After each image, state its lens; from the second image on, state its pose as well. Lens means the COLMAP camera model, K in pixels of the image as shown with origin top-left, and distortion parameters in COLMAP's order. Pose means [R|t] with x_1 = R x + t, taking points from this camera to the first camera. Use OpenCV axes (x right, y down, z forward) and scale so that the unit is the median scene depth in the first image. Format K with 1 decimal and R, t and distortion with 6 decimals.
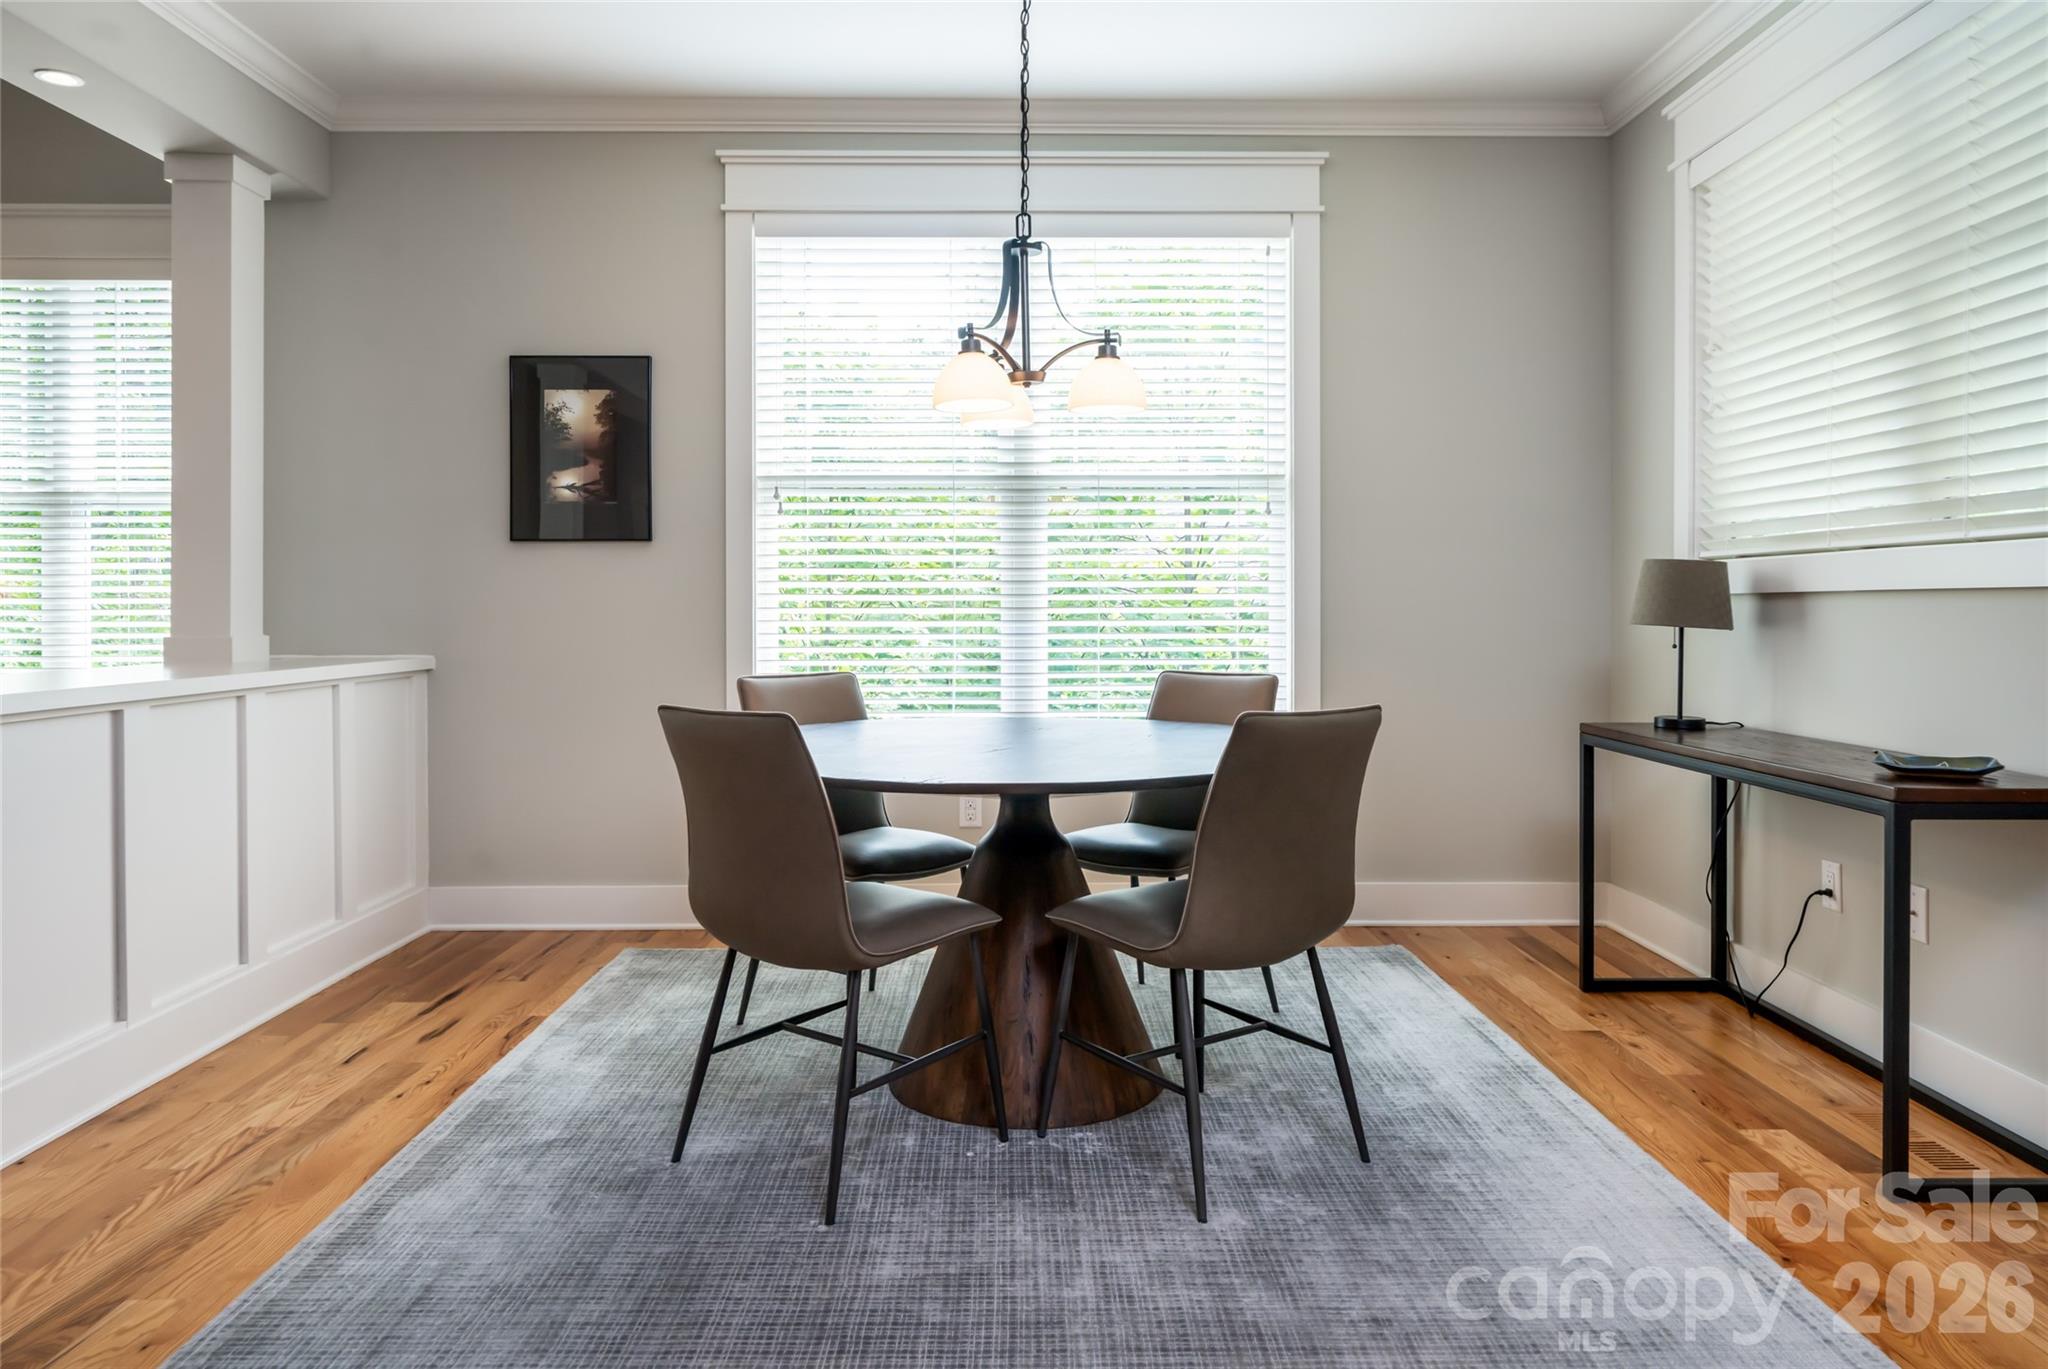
lens RADIAL K [[1355.0, 0, 1023.0], [0, 1355.0, 629.6], [0, 0, 1]] dist [0.008596, 0.001773]
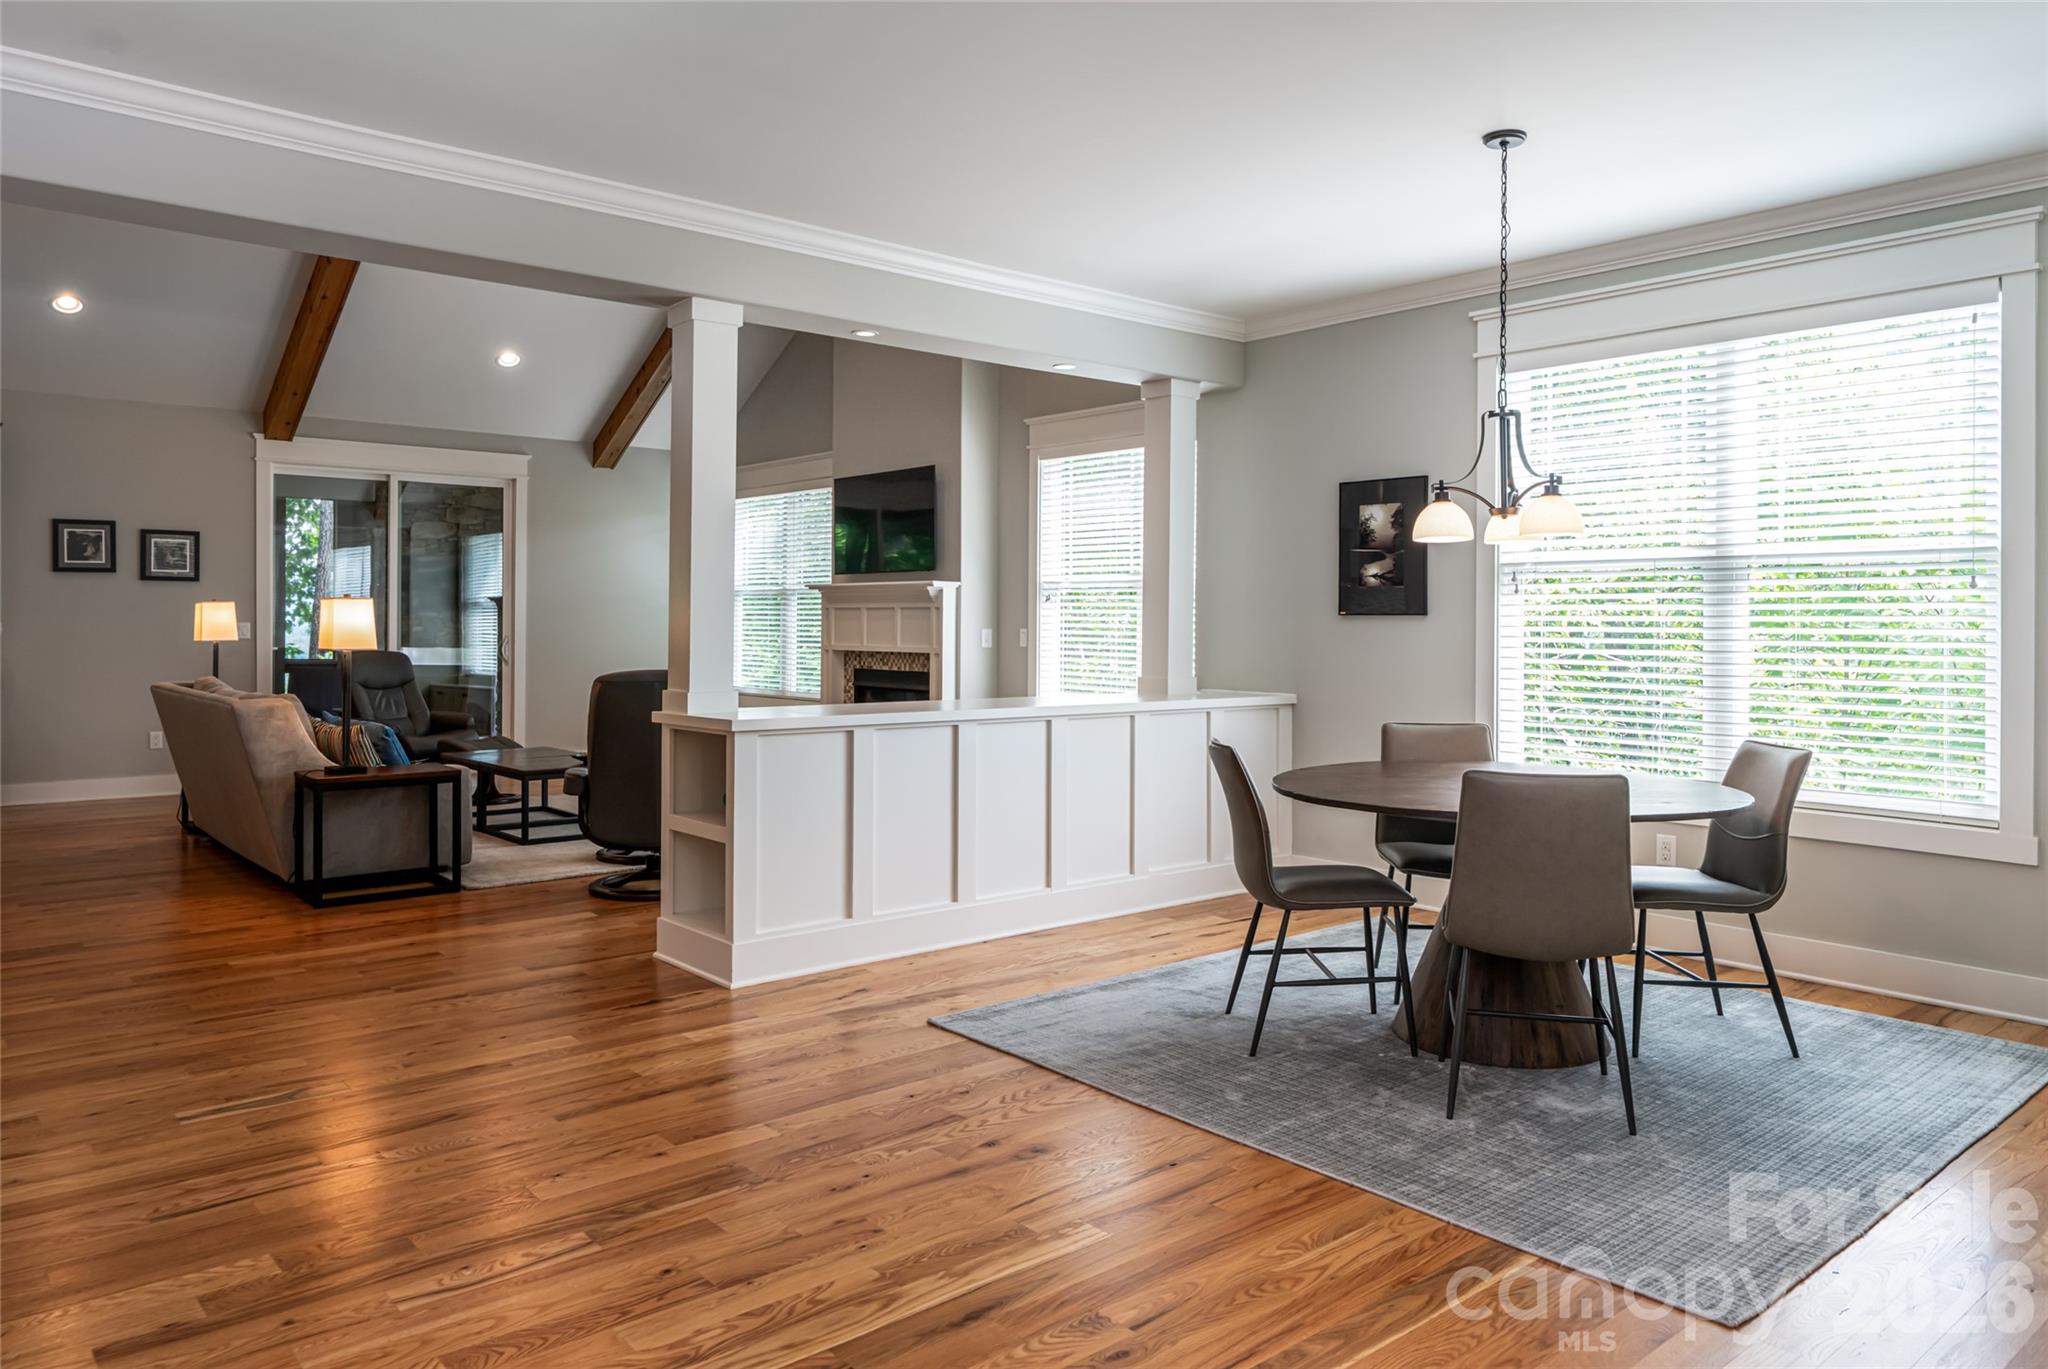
lens RADIAL K [[1363.3, 0, 1027.5], [0, 1363.3, 670.1], [0, 0, 1]] dist [0.000526, -0.000026]
pose [[0.641372, 0.031462, -0.766585, 0.503594], [-0.019398, 0.999504, 0.024792, -0.037882], [0.766985, -0.001031, 0.641664, -0.149901]]
